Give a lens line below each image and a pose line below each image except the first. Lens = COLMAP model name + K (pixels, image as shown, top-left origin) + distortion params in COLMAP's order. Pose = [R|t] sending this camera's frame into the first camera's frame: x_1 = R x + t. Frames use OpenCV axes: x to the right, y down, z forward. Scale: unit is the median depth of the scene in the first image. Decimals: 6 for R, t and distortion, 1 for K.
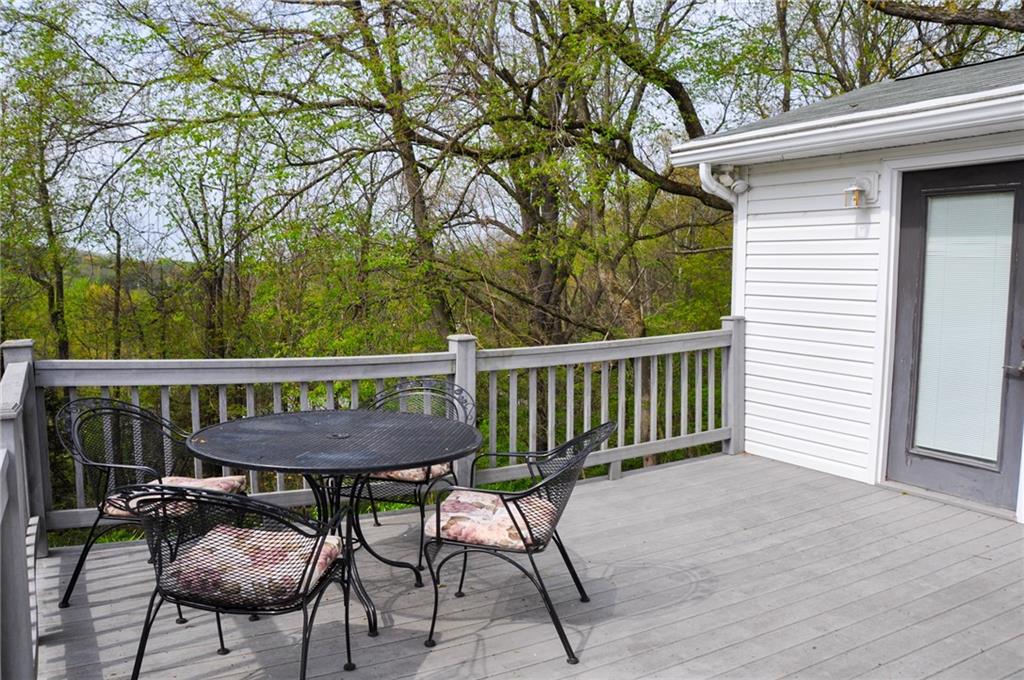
lens RADIAL K [[794.7, 0, 508.3], [0, 794.7, 336.1], [0, 0, 1]] dist [-0.153904, 0.113533]
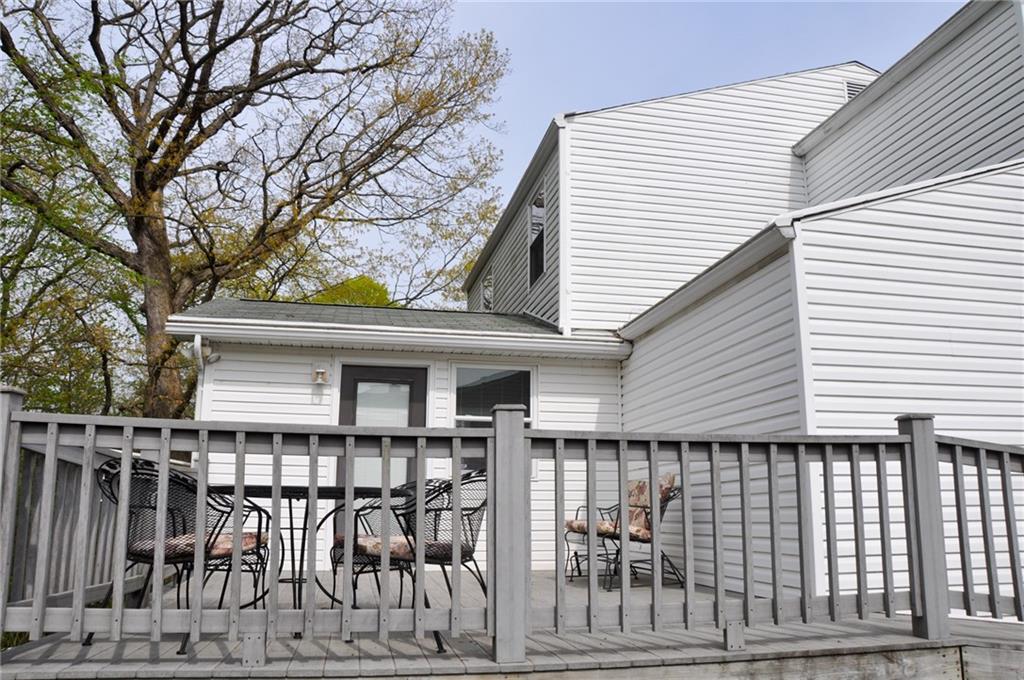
lens RADIAL K [[794.7, 0, 508.3], [0, 794.7, 336.1], [0, 0, 1]] dist [-0.153904, 0.113533]
pose [[0.335544, 0.195796, 0.921452, -0.789488], [0.083050, 0.968205, -0.235972, 0.126067], [-0.938357, 0.155705, 0.308614, 0.158229]]
